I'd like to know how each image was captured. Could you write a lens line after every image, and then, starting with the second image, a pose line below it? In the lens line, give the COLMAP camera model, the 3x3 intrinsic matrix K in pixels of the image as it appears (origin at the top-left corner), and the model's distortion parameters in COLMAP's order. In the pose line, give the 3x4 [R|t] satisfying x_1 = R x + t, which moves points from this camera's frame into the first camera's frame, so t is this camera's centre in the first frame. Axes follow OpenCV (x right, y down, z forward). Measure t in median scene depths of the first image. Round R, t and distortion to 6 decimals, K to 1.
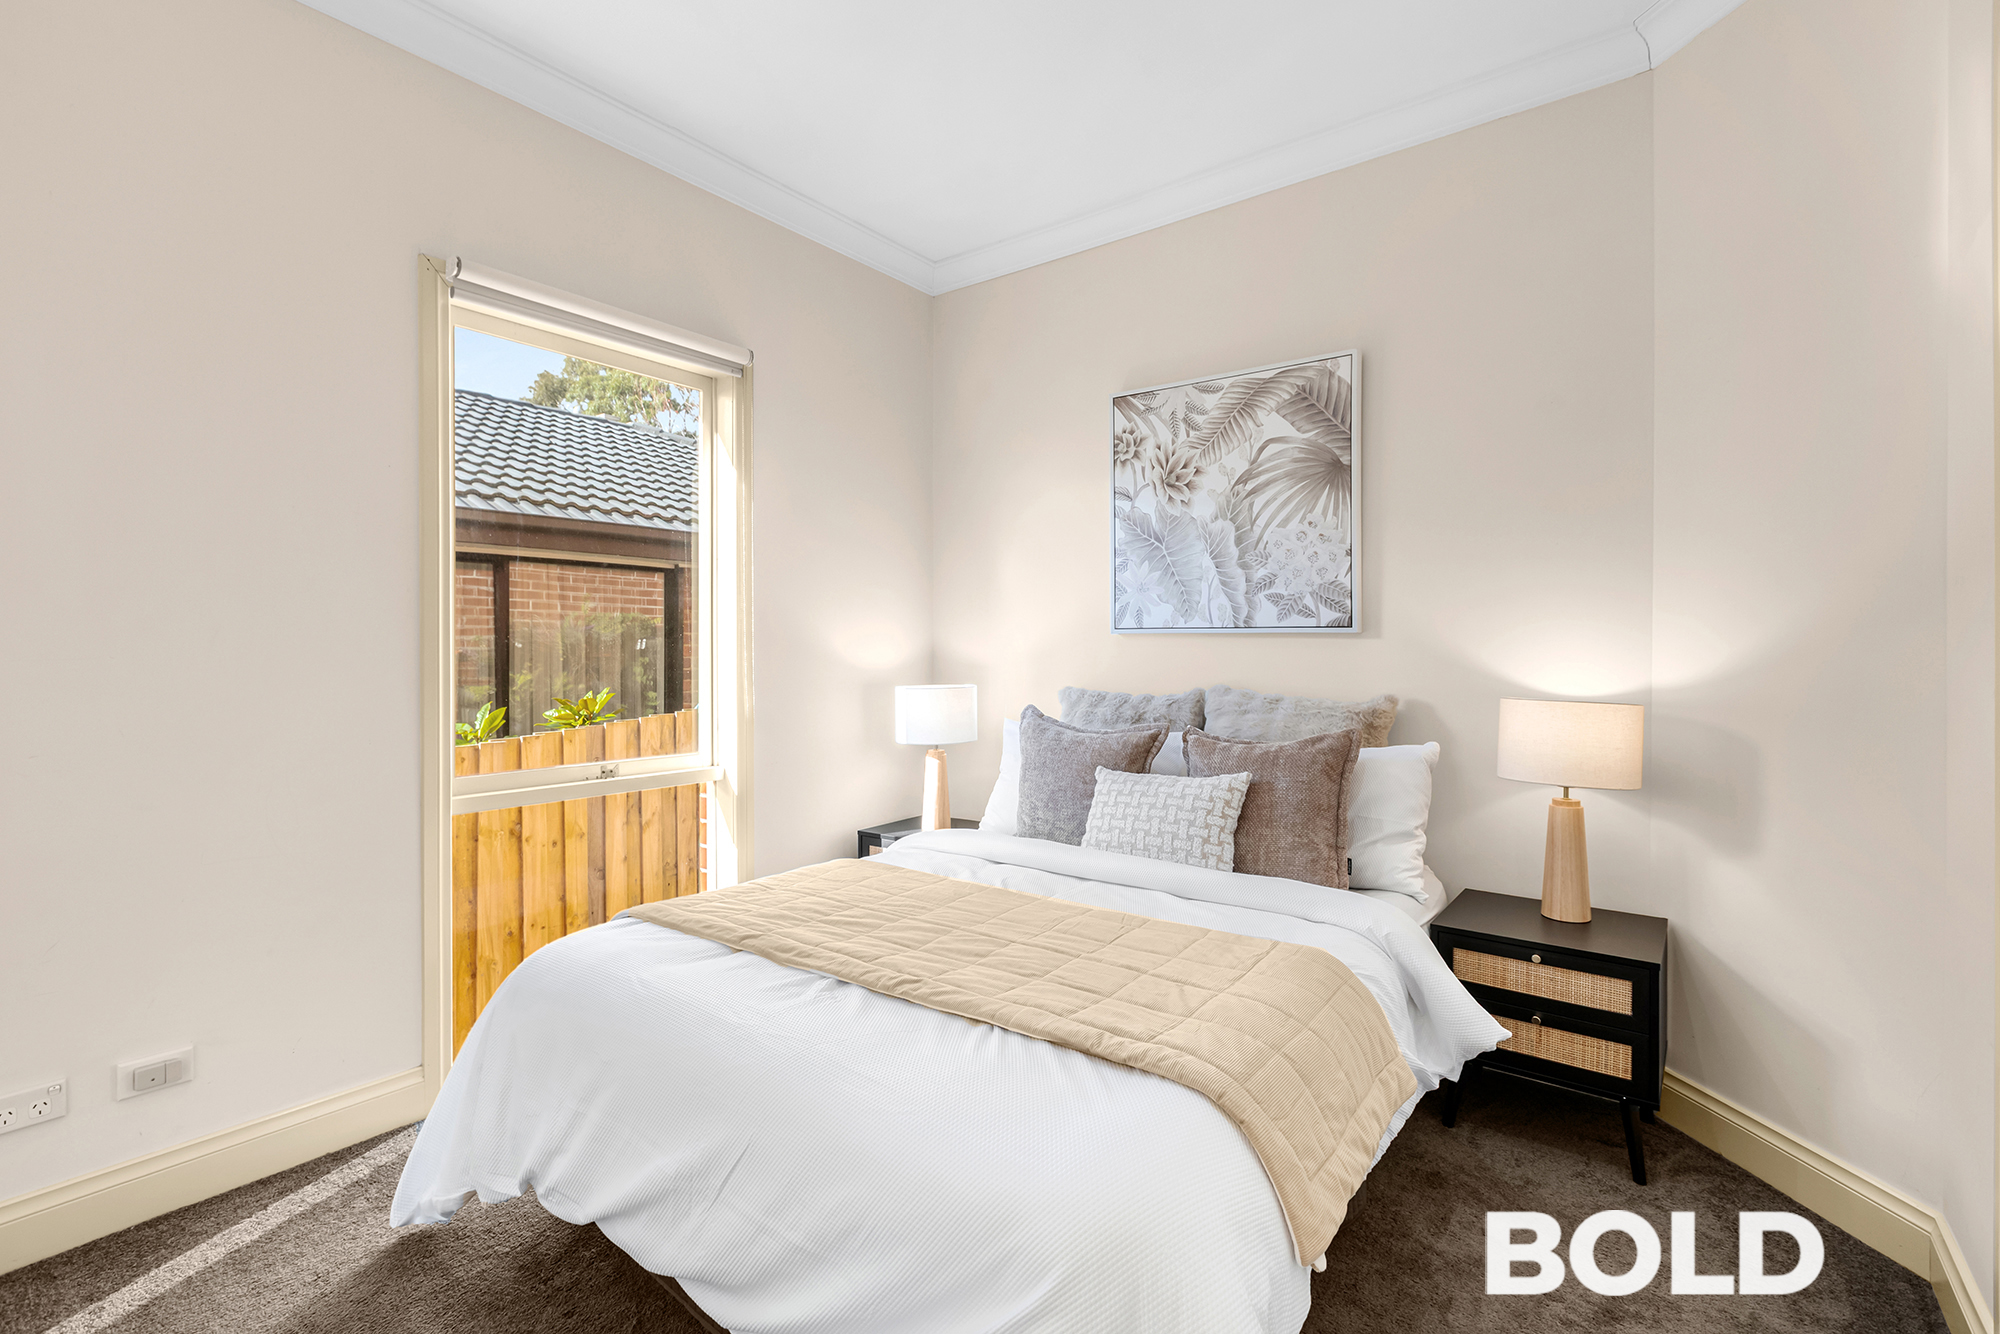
lens RADIAL K [[923.2, 0, 1000.0], [0, 923.2, 662.6], [0, 0, 1]] dist [-0.000342, 0.000238]
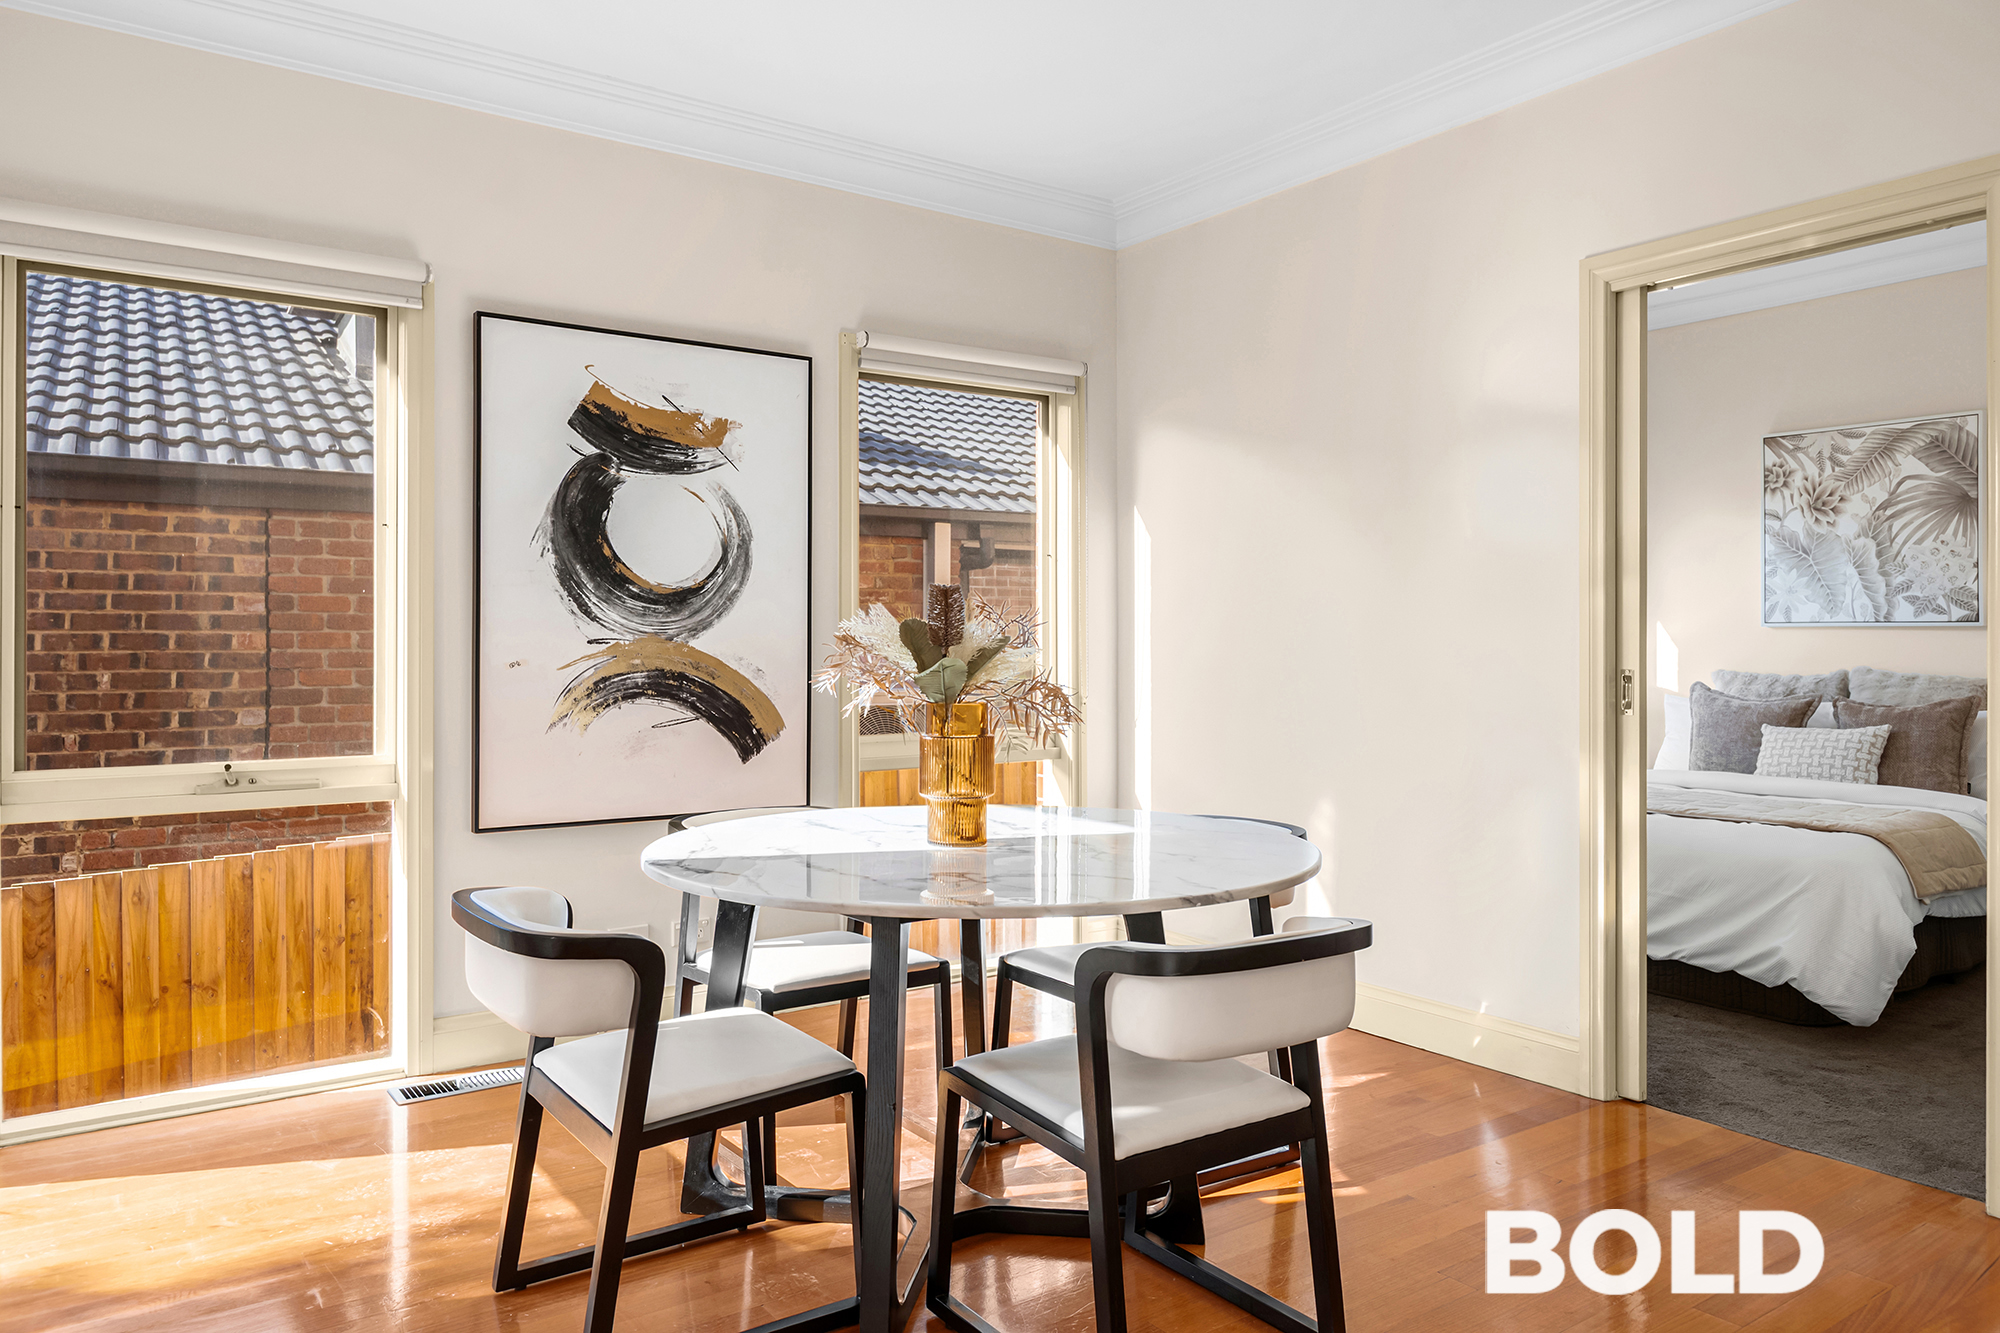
lens RADIAL K [[1348.0, 0, 999.2], [0, 1348.0, 658.5], [0, 0, 1]] dist [-0.012442, -0.003992]
pose [[0.951300, 0.003942, -0.308241, -0.336133], [-0.005513, 0.999976, -0.004226, 0.027635], [0.308217, 0.005720, 0.951299, -1.166491]]
